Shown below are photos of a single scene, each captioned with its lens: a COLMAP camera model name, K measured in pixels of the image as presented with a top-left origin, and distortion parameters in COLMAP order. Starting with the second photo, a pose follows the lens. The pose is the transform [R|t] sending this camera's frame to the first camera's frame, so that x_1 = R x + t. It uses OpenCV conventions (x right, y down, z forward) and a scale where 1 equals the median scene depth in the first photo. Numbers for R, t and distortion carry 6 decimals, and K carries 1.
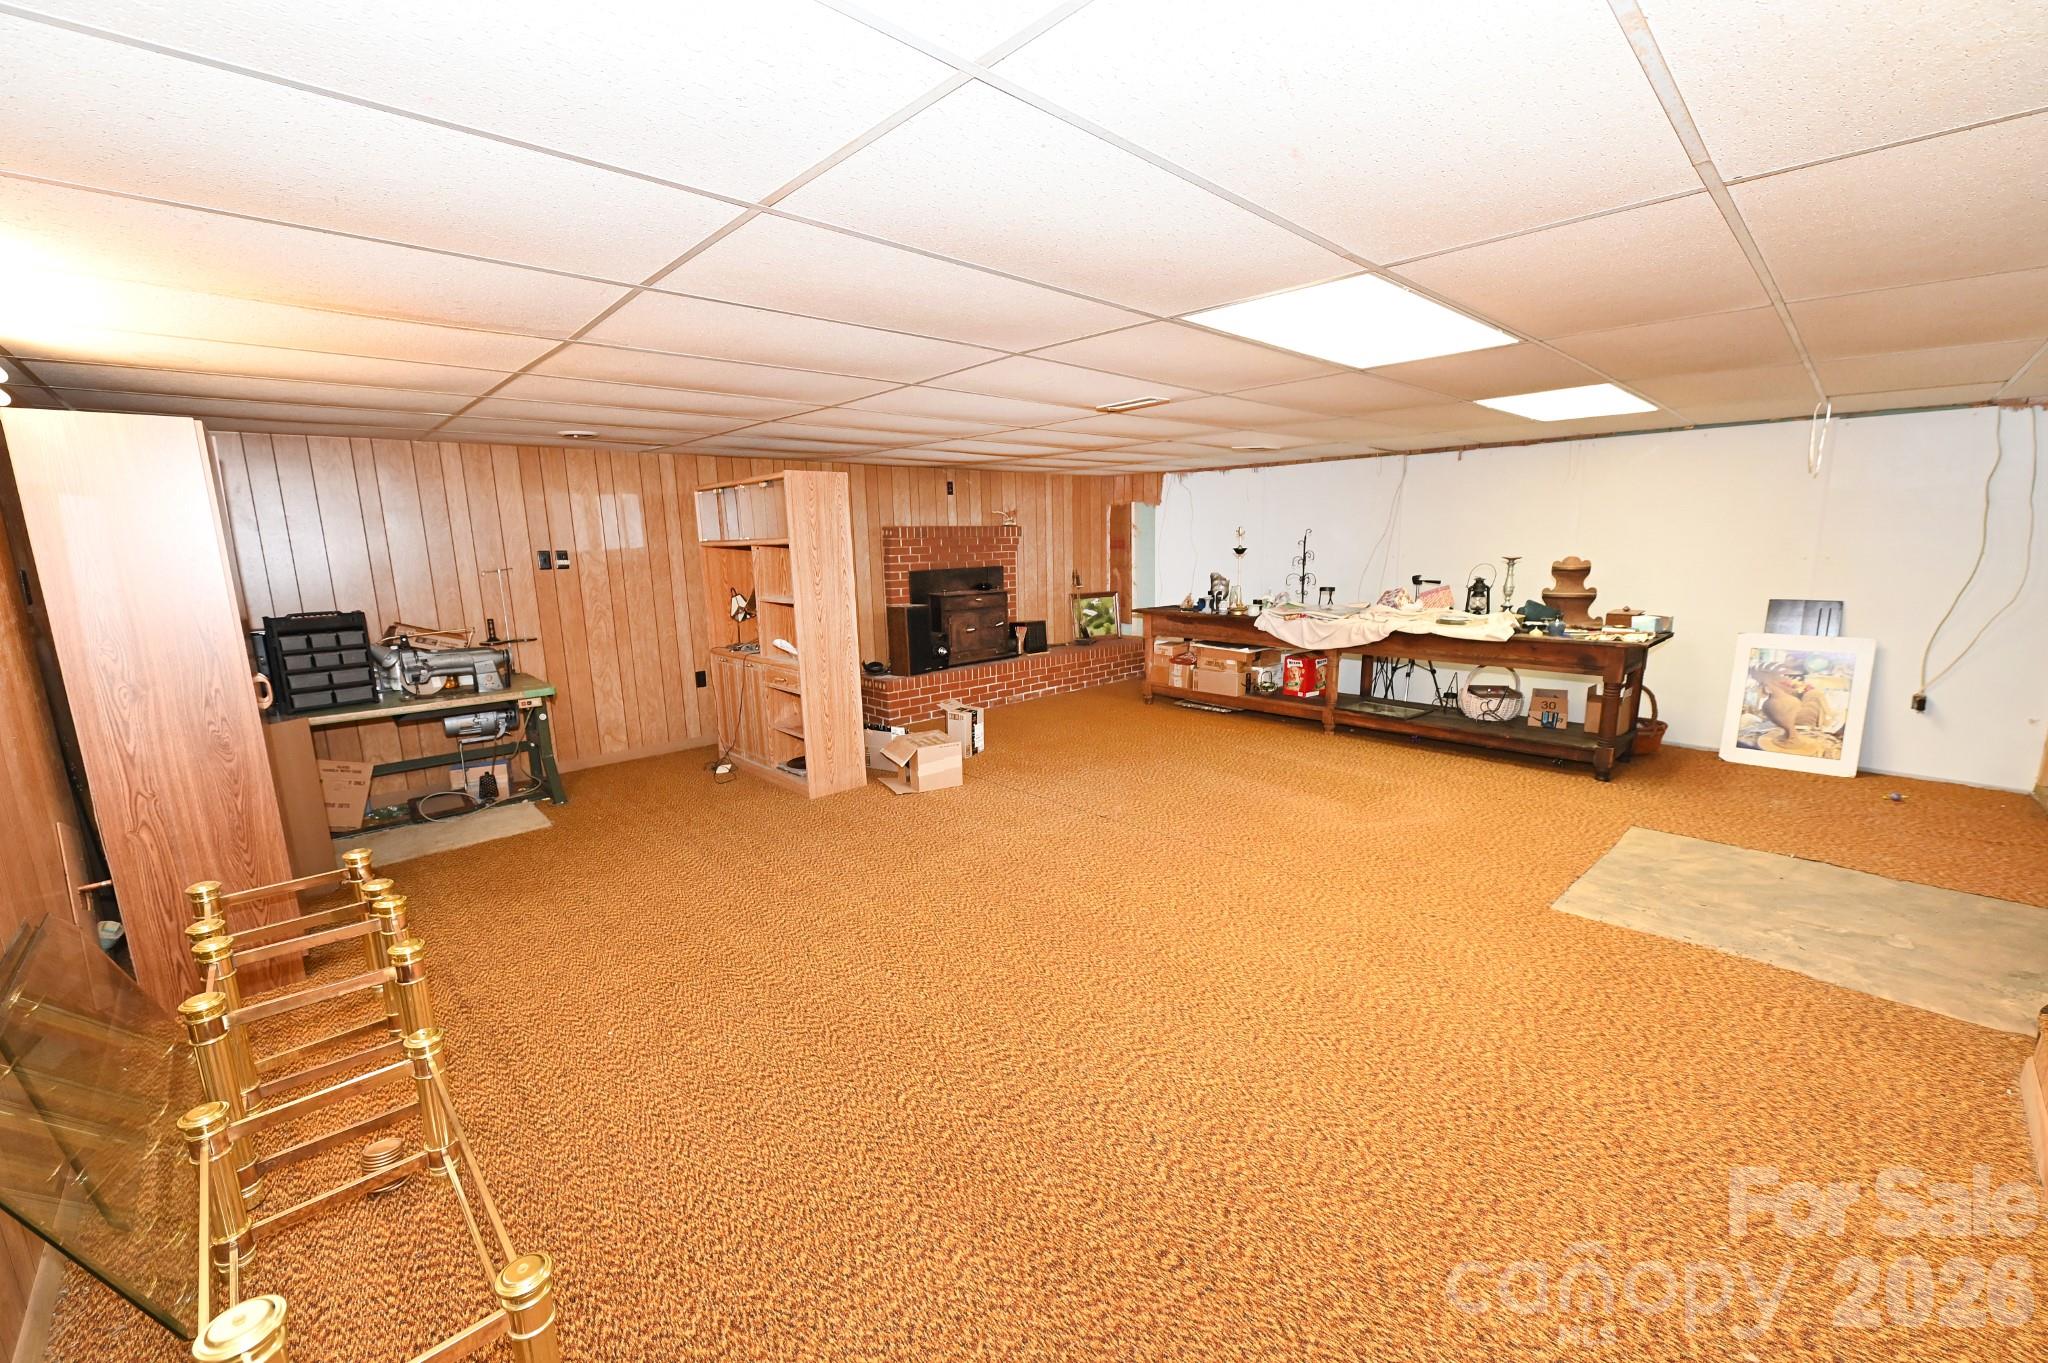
lens RADIAL K [[807.3, 0, 1020.5], [0, 807.3, 689.9], [0, 0, 1]] dist [-0.009868, -0.000609]
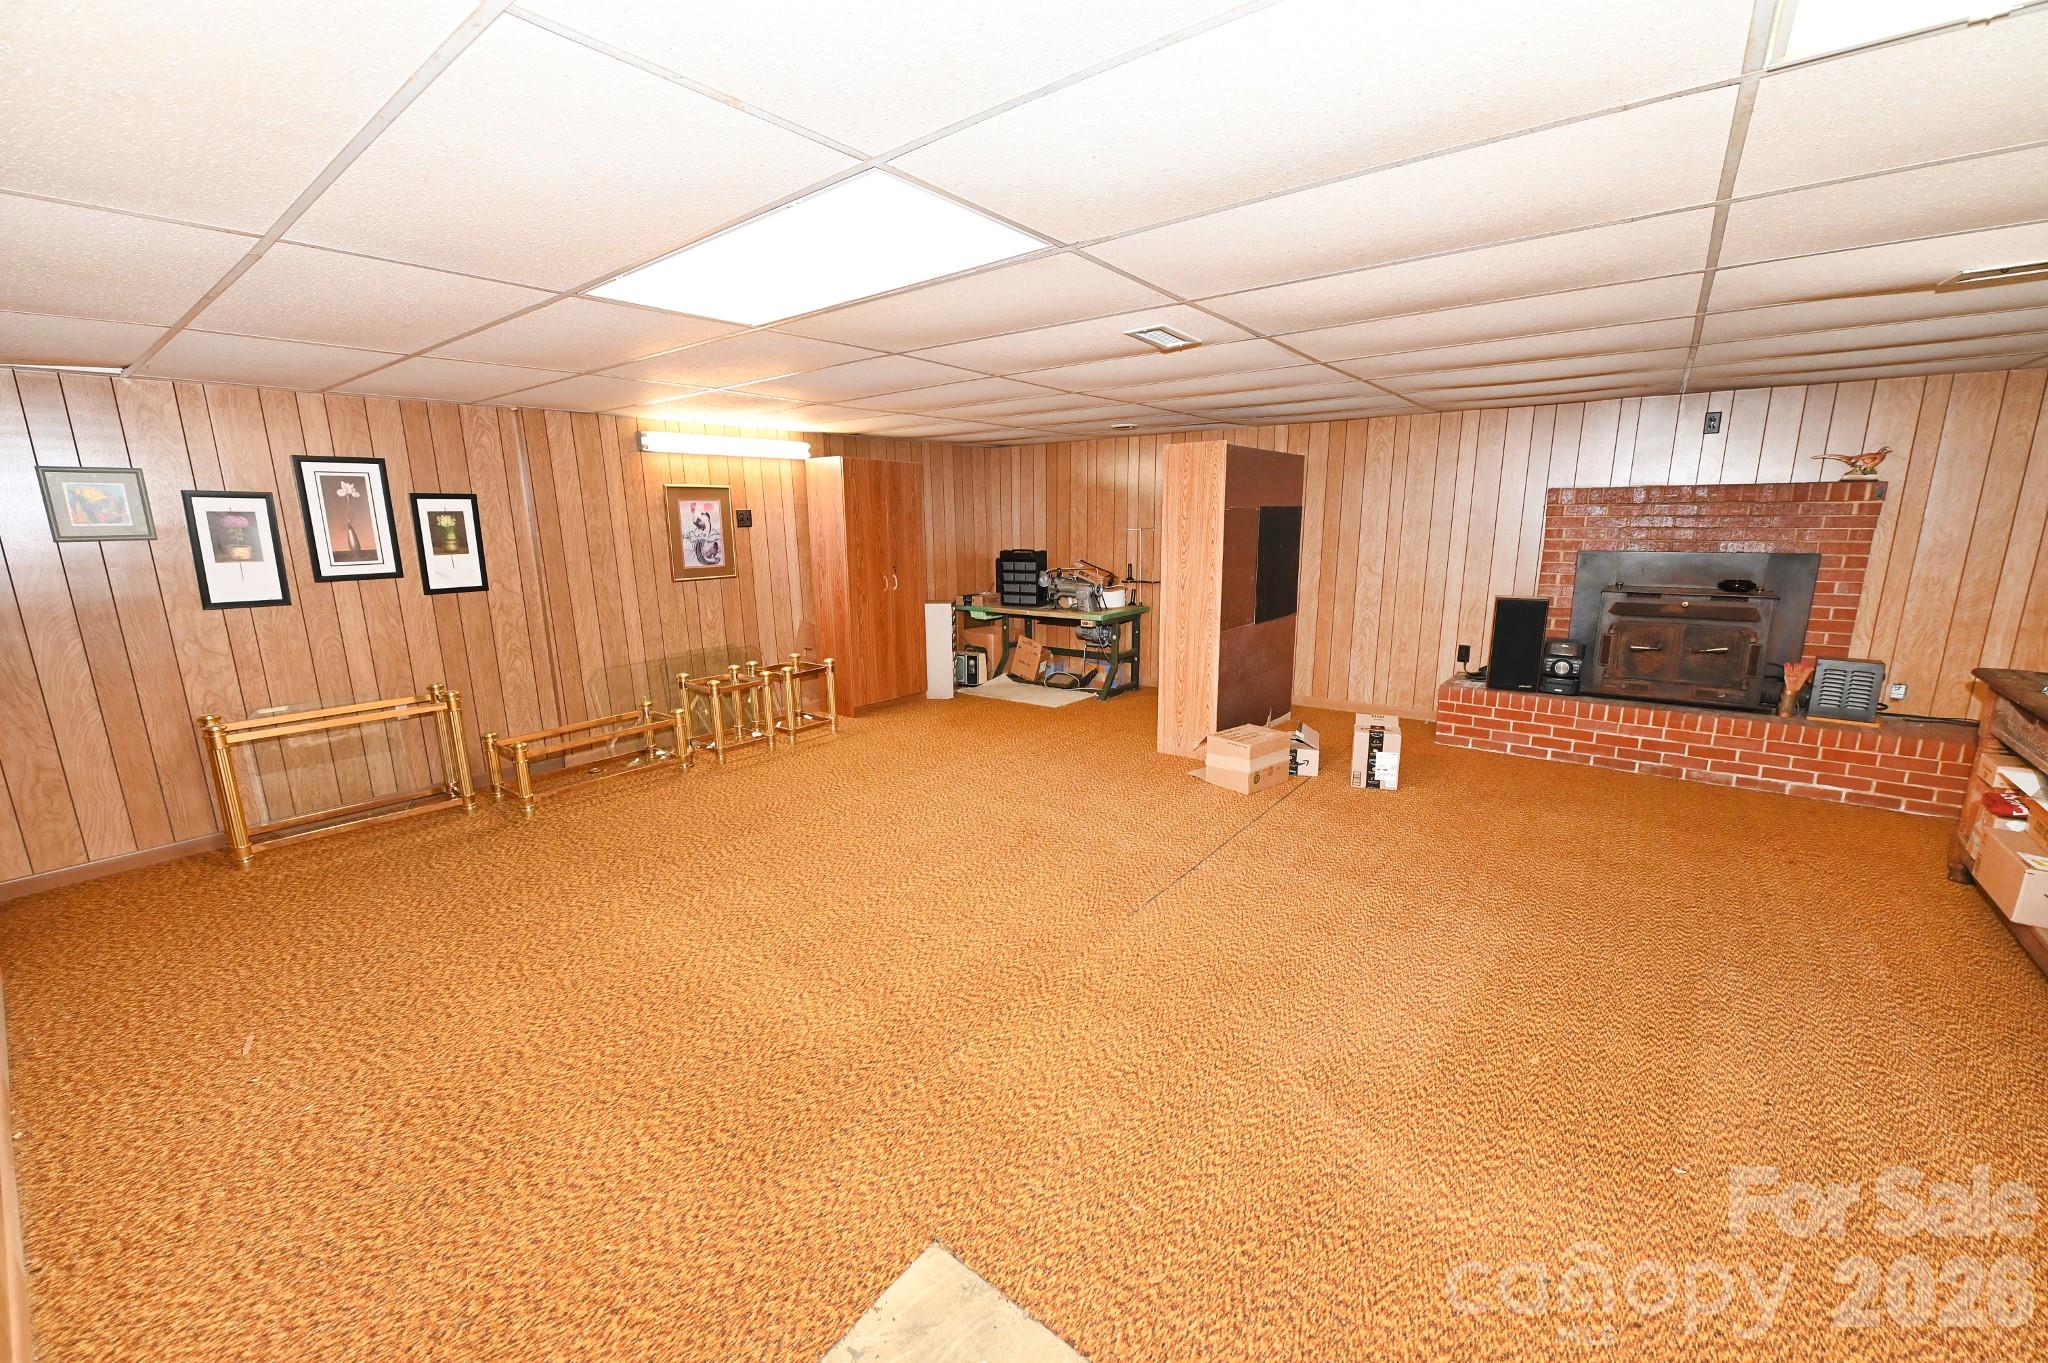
lens RADIAL K [[807.3, 0, 1020.5], [0, 807.3, 689.9], [0, 0, 1]] dist [-0.009868, -0.000609]
pose [[0.157180, 0.225479, -0.961485, 0.836687], [-0.171244, 0.965061, 0.198323, -0.145954], [0.972610, 0.133476, 0.190301, 0.696770]]
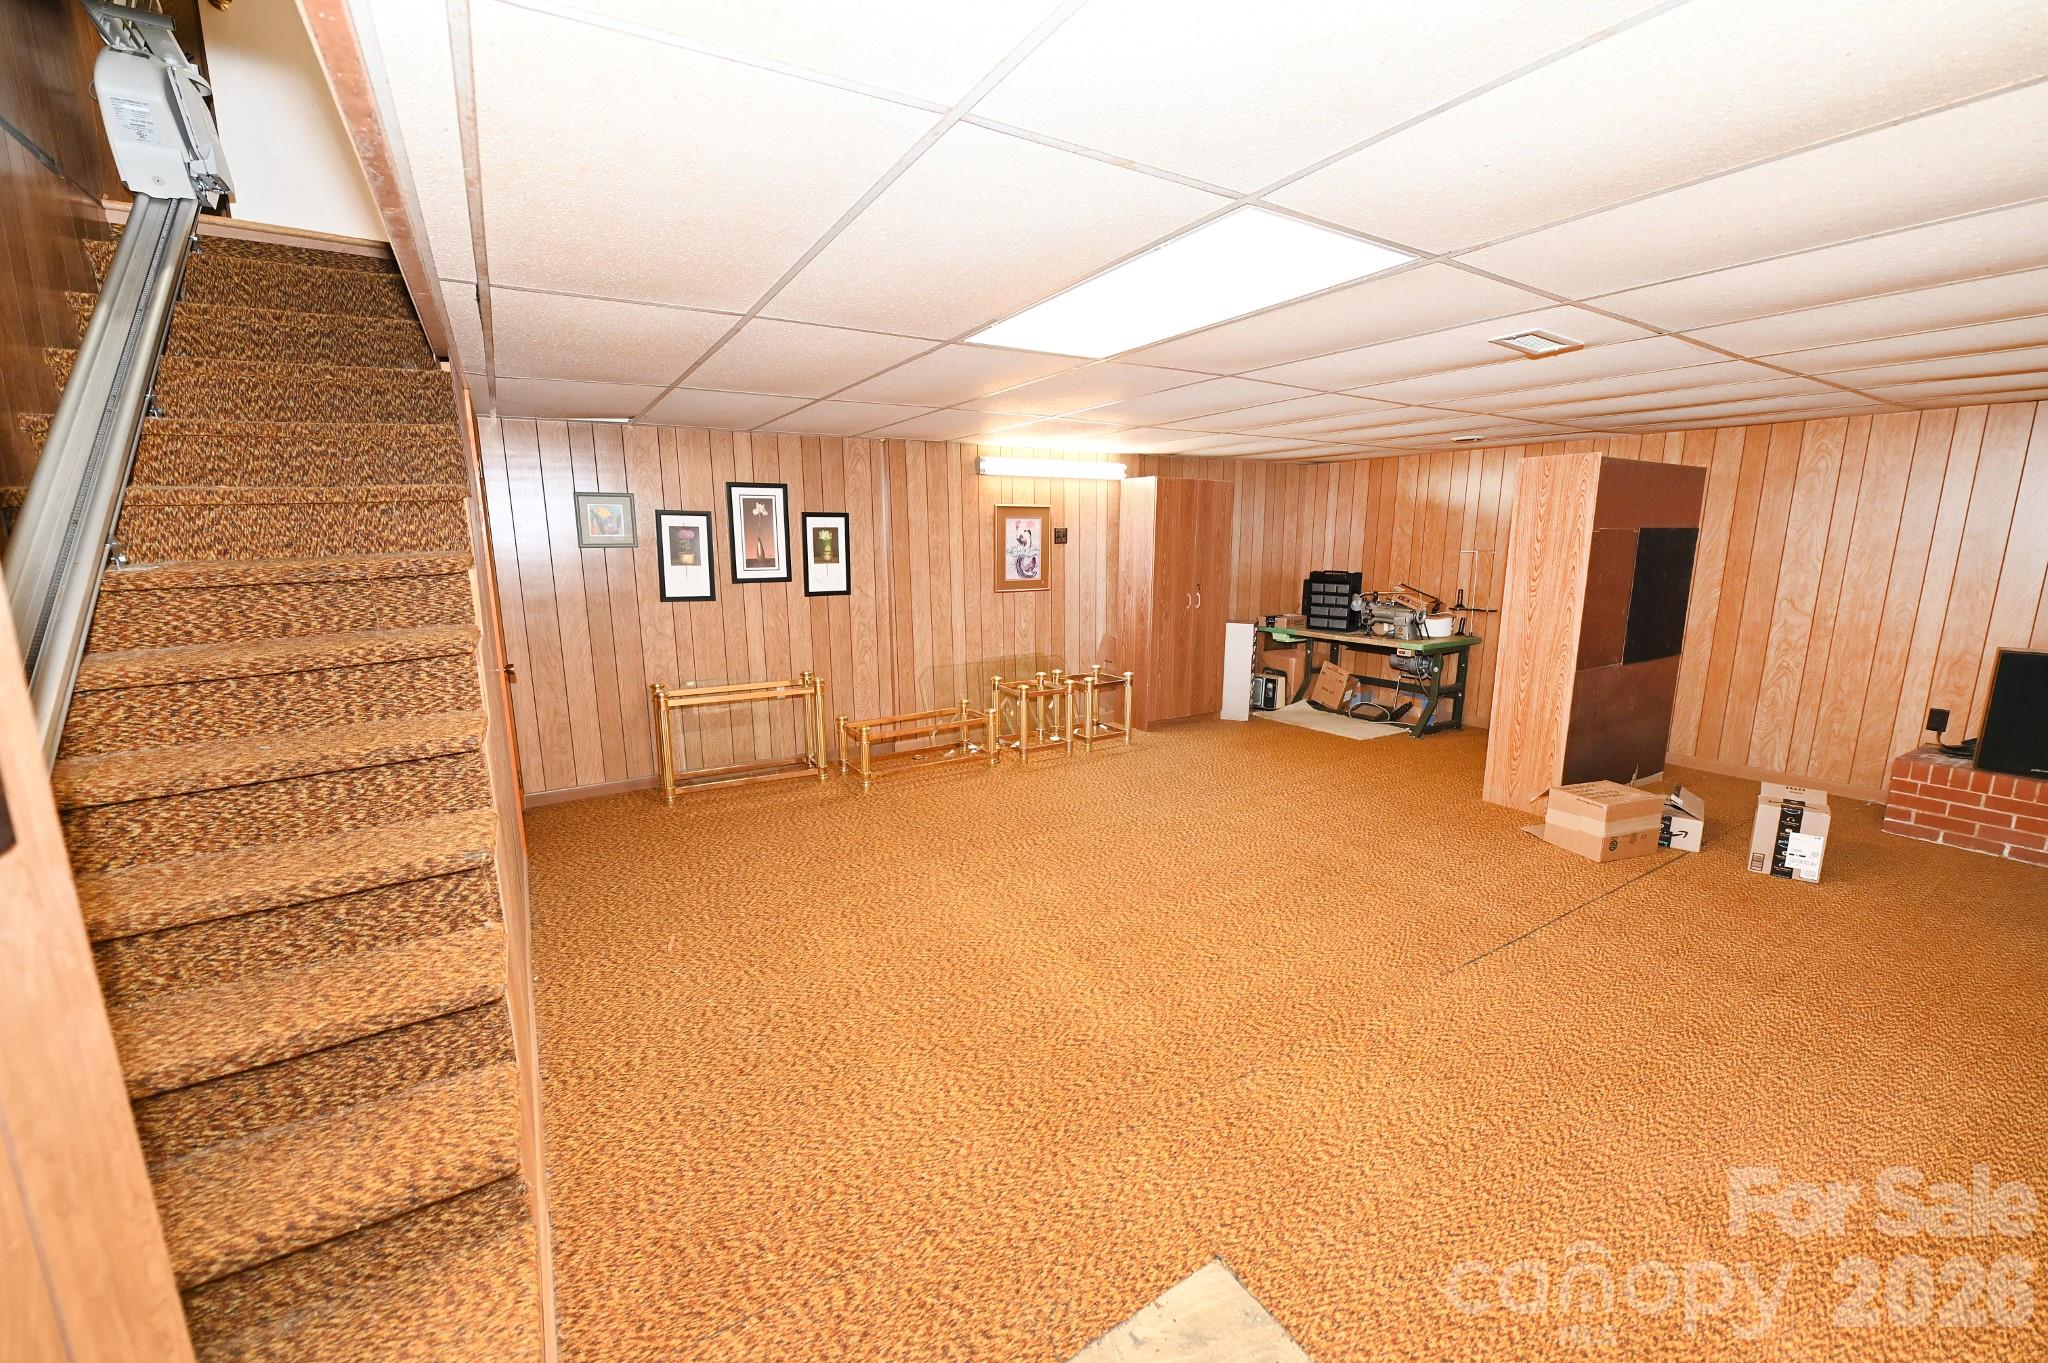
lens RADIAL K [[807.3, 0, 1020.5], [0, 807.3, 689.9], [0, 0, 1]] dist [-0.009868, -0.000609]
pose [[-0.196946, 0.204282, -0.958896, 0.853105], [-0.171224, 0.955854, 0.238802, -0.144379], [0.965347, 0.211217, -0.153273, 0.674432]]
